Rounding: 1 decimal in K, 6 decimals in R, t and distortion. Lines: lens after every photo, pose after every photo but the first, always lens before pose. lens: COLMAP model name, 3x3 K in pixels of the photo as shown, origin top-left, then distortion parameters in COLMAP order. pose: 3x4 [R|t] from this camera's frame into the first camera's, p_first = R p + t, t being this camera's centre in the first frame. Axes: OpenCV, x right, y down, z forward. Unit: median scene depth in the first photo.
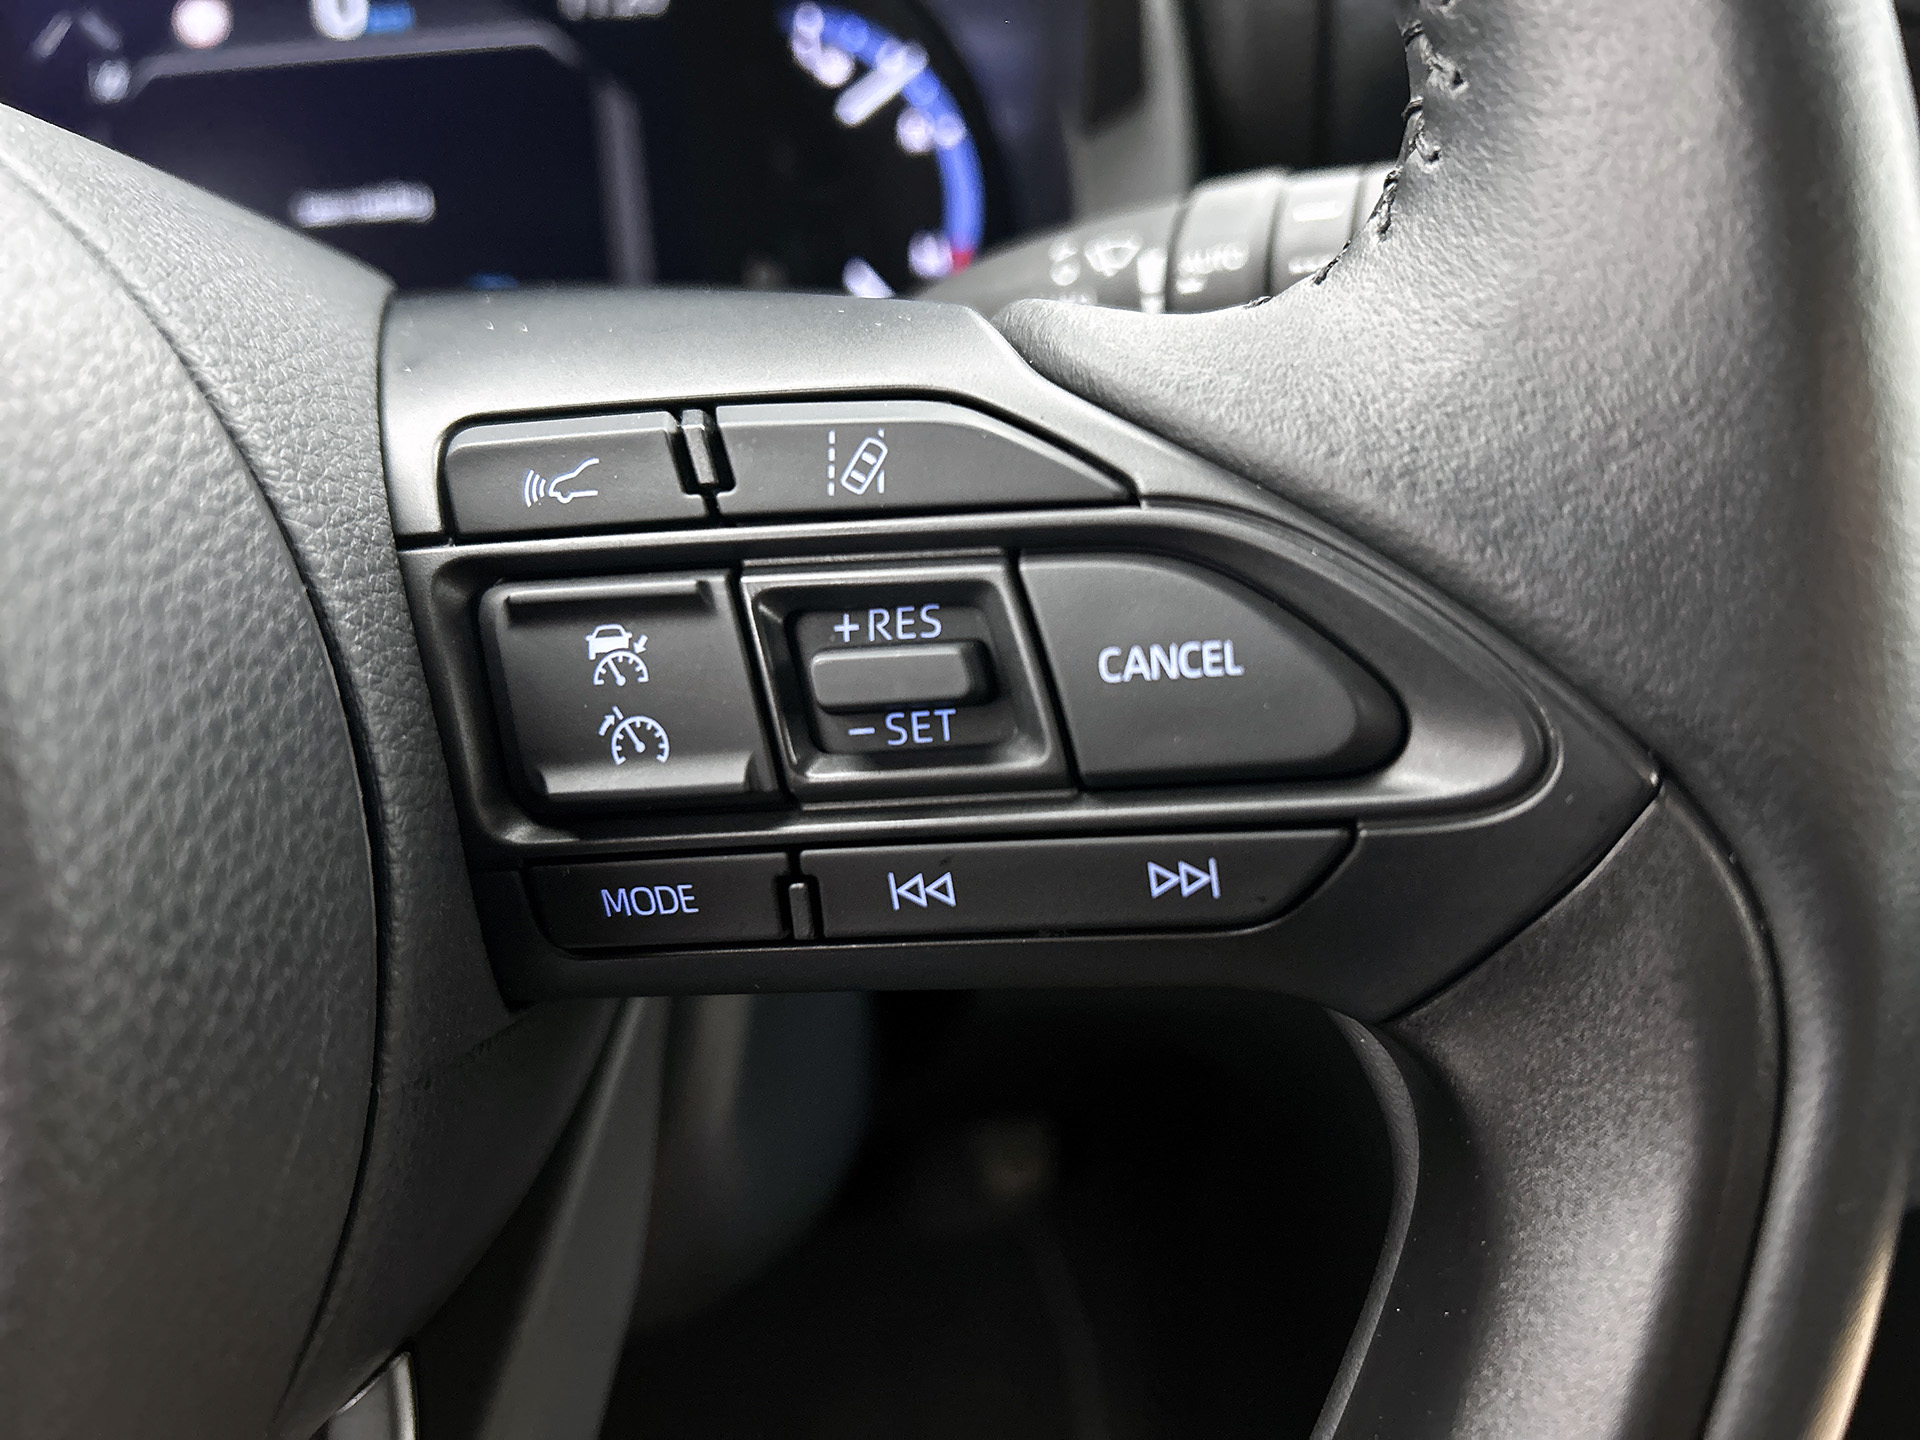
lens RADIAL K [[1562.2, 0, 960.0], [0, 1562.2, 720.0], [0, 0, 1]] dist [0.052080, -0.073143]
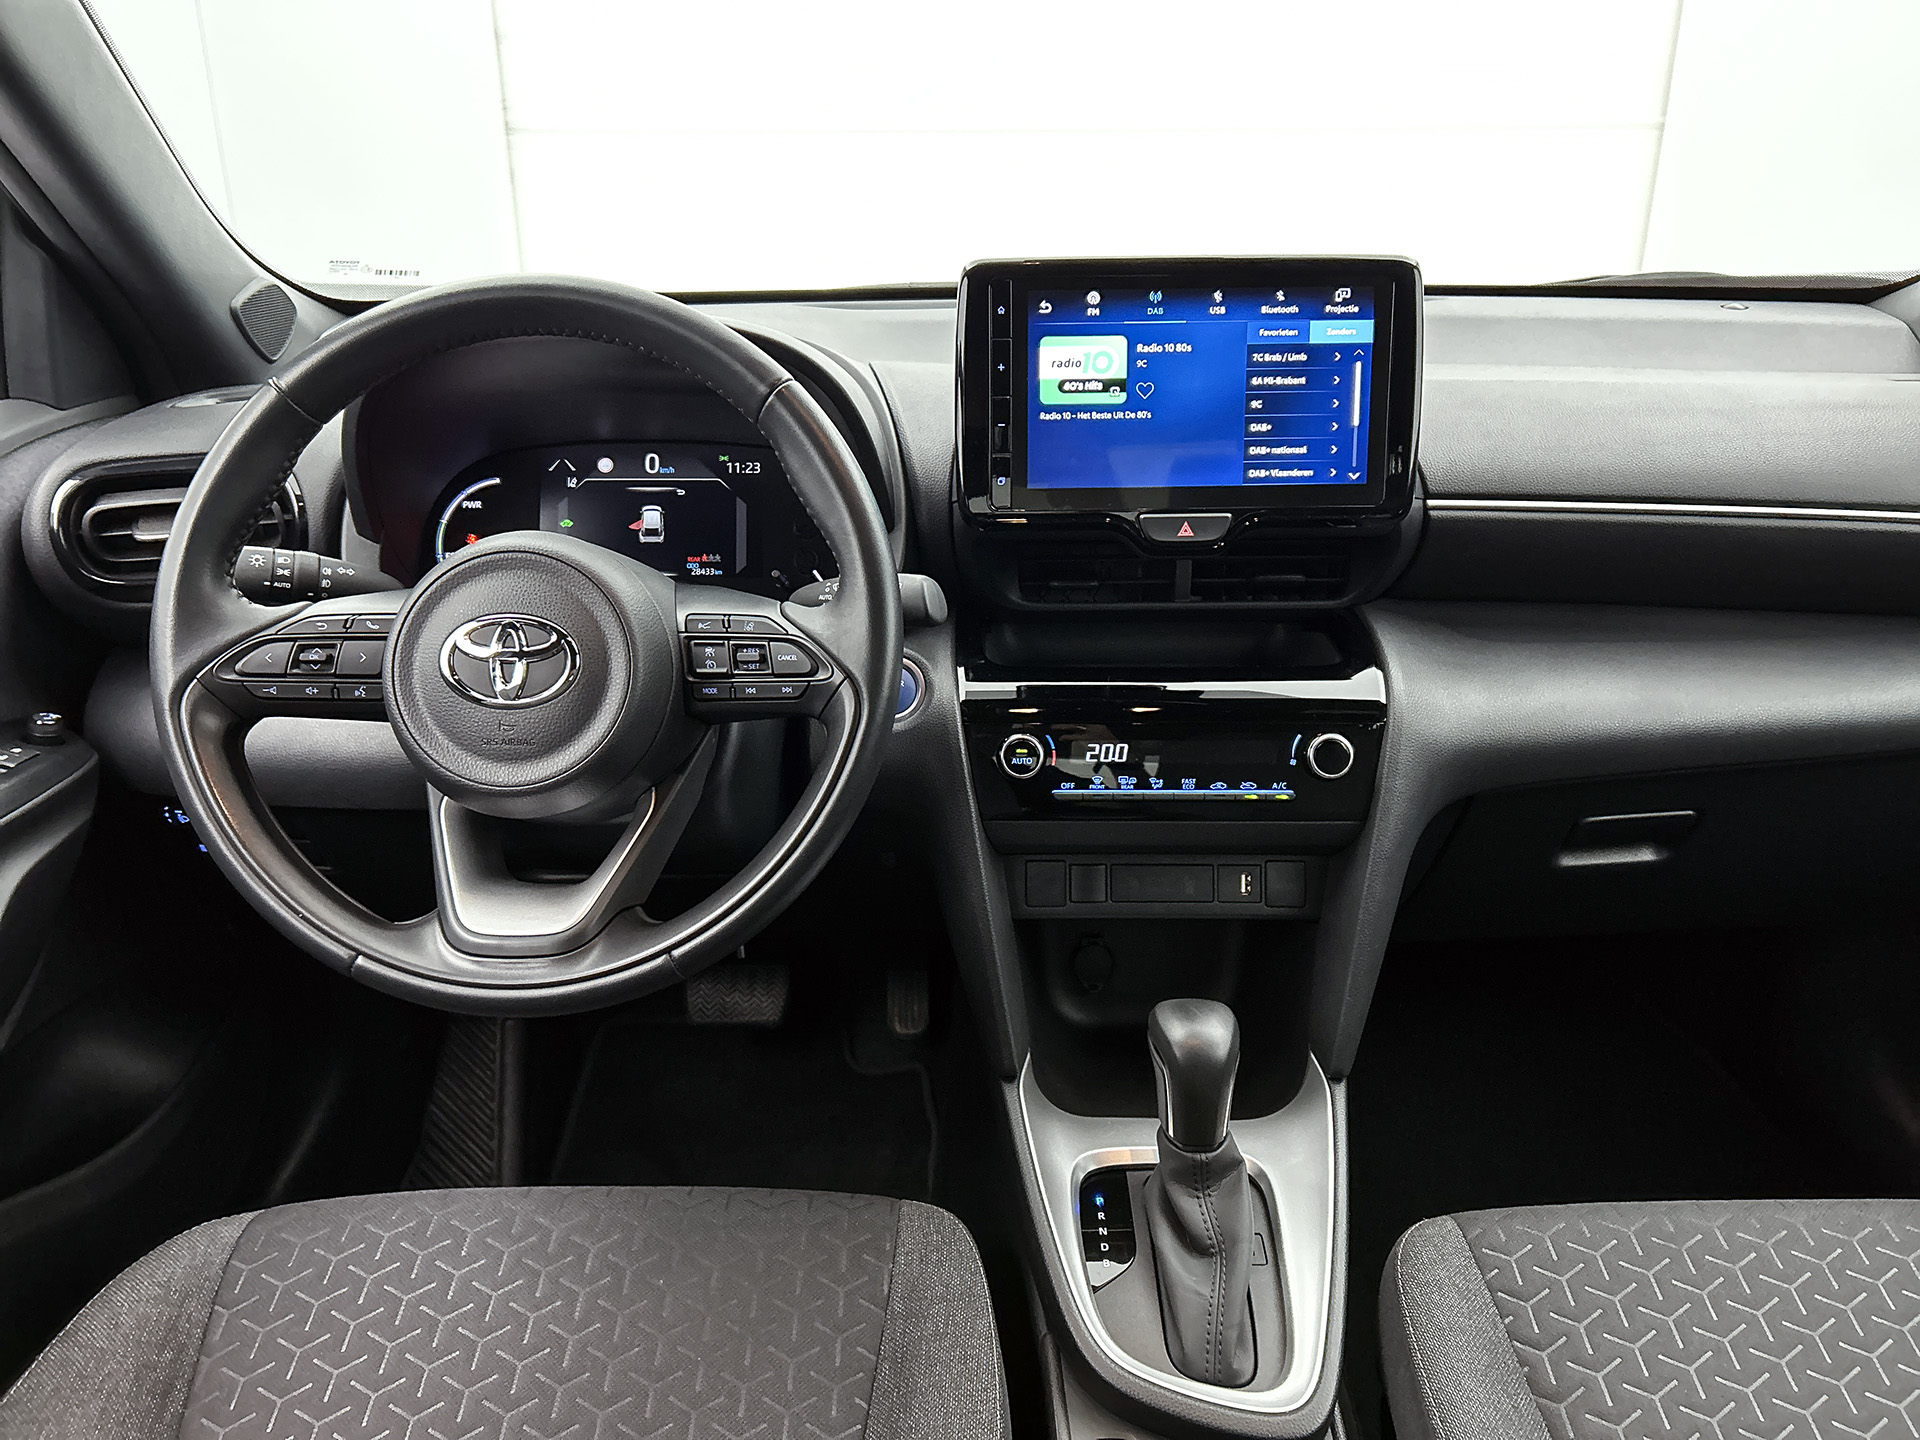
lens RADIAL K [[1562.2, 0, 960.0], [0, 1562.2, 720.0], [0, 0, 1]] dist [0.052080, -0.073143]
pose [[0.992326, 0.086417, -0.088441, 1.430013], [-0.096382, 0.988631, -0.115409, 0.899376], [0.077462, 0.123048, 0.989373, -5.378066]]
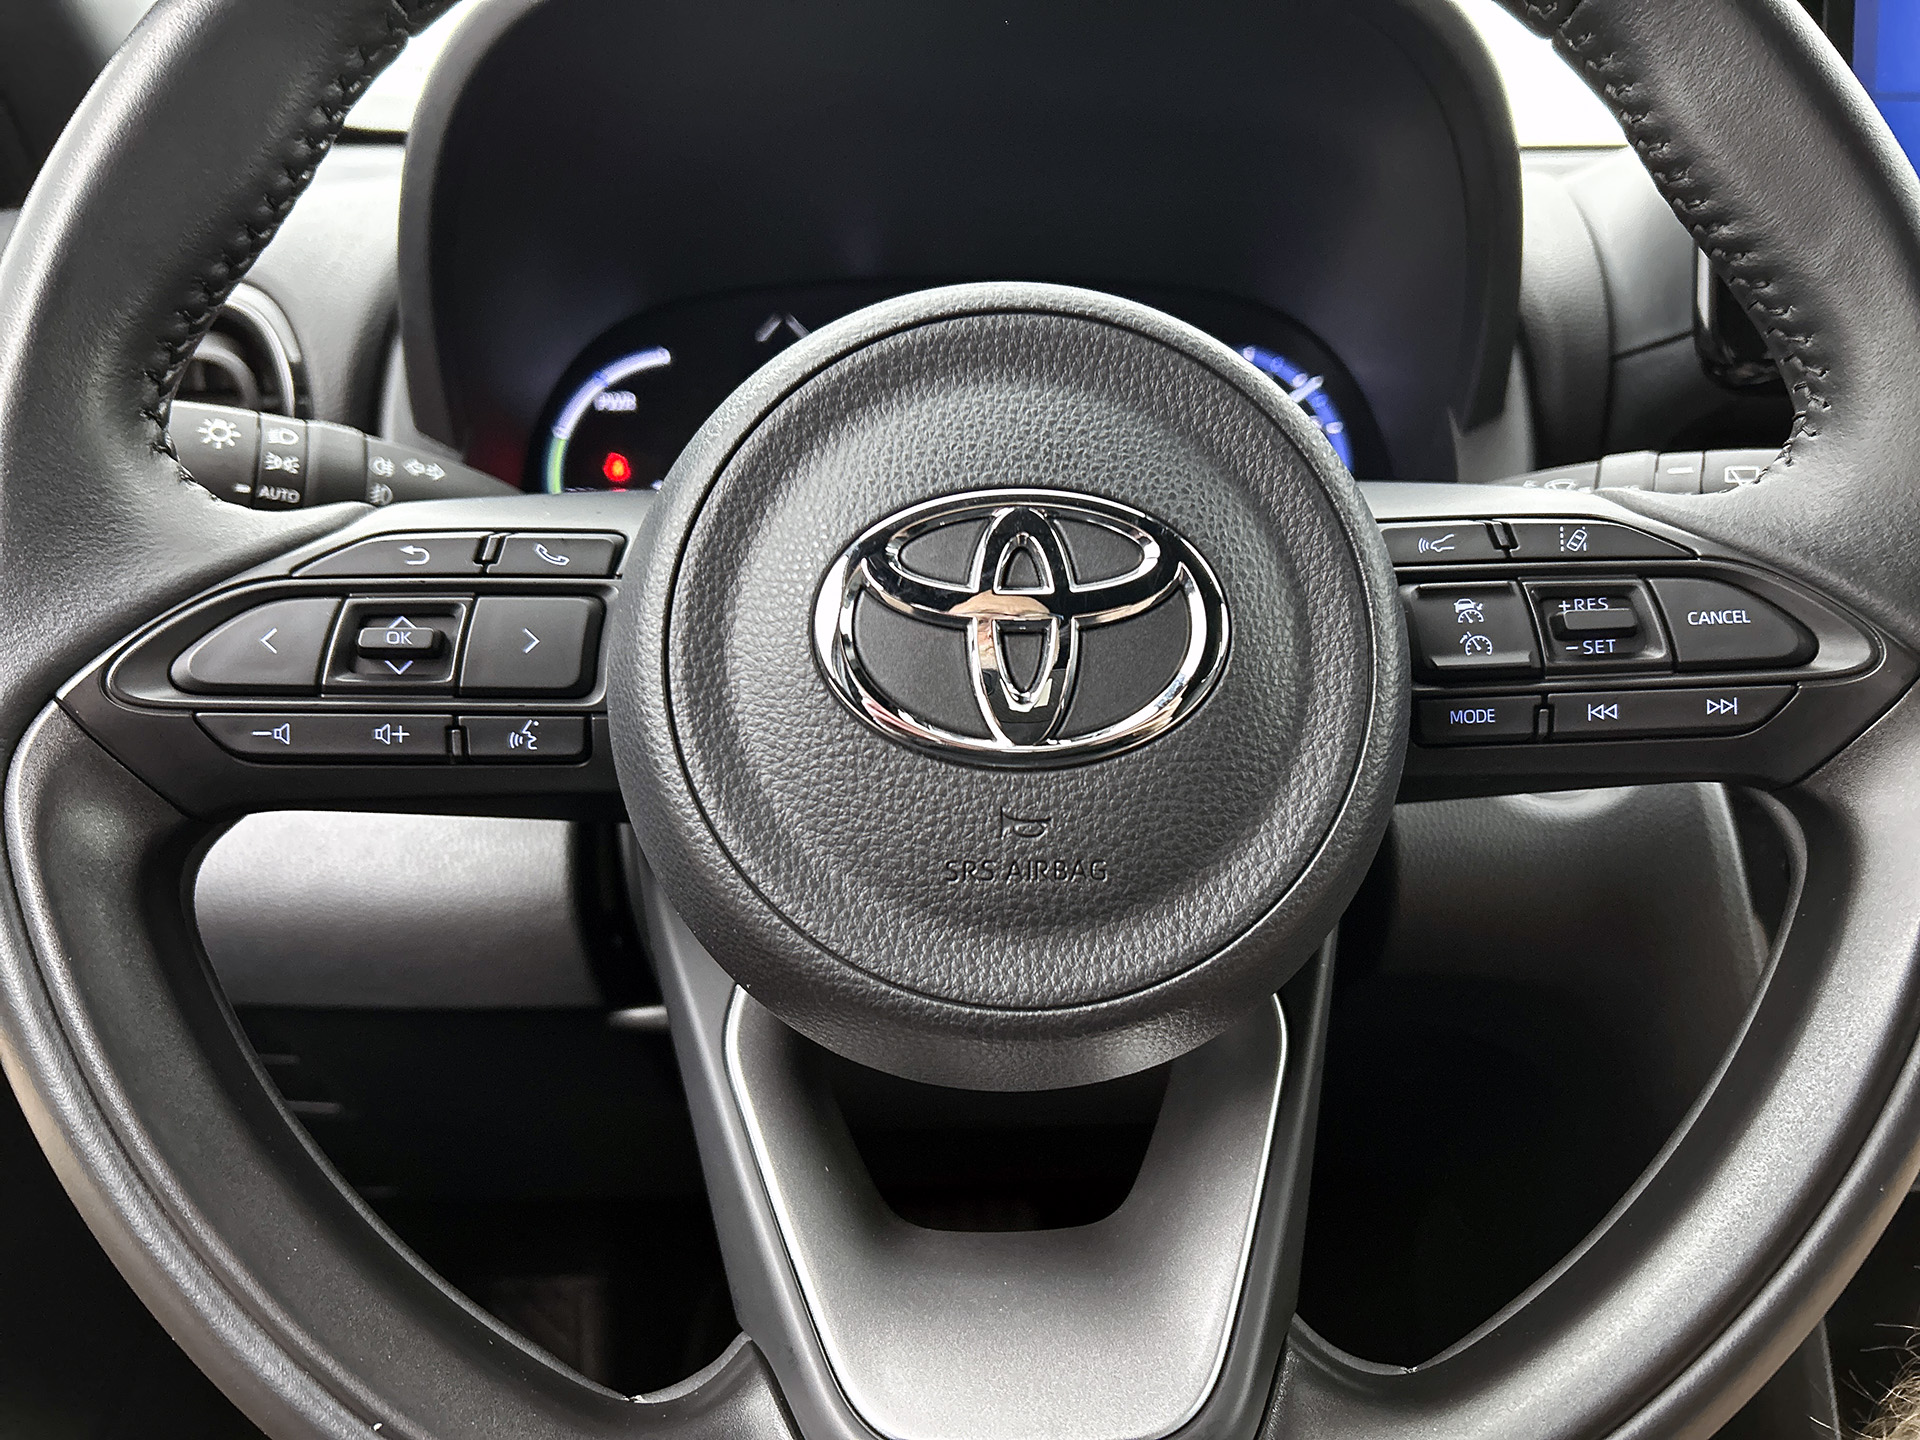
lens RADIAL K [[1562.2, 0, 960.0], [0, 1562.2, 720.0], [0, 0, 1]] dist [0.052080, -0.073143]
pose [[0.997185, 0.064161, -0.038807, -0.909858], [-0.070049, 0.981747, -0.176823, 0.615181], [0.026753, 0.179043, 0.983477, -1.390070]]
